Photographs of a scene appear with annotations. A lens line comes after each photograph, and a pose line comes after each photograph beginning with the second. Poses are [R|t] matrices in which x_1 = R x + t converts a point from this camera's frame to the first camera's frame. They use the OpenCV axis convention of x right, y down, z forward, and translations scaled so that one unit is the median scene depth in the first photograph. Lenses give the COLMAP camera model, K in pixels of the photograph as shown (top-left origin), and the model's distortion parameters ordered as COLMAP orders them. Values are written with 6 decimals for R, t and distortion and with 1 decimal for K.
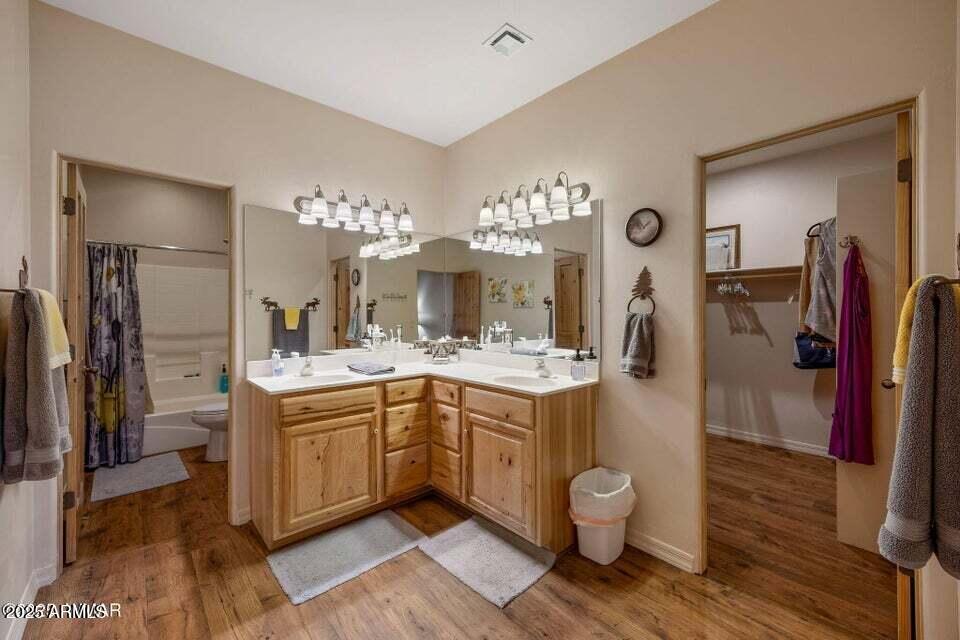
lens RADIAL K [[390.2, 0, 480.3], [0, 390.2, 318.1], [0, 0, 1]] dist [-0.001579, 0.000141]
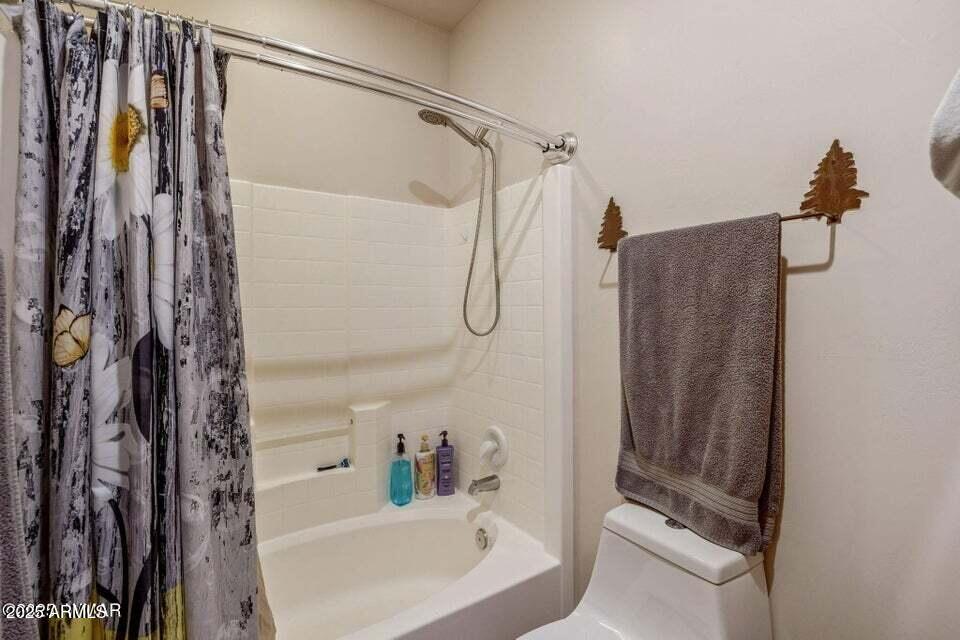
lens RADIAL K [[435.2, 0, 478.0], [0, 435.2, 315.7], [0, 0, 1]] dist [-0.016263, -0.000473]
pose [[0.991736, 0.003058, -0.128262, -0.697918], [-0.002056, 0.999966, 0.007944, -0.010221], [0.128282, -0.007615, 0.991708, 0.758800]]
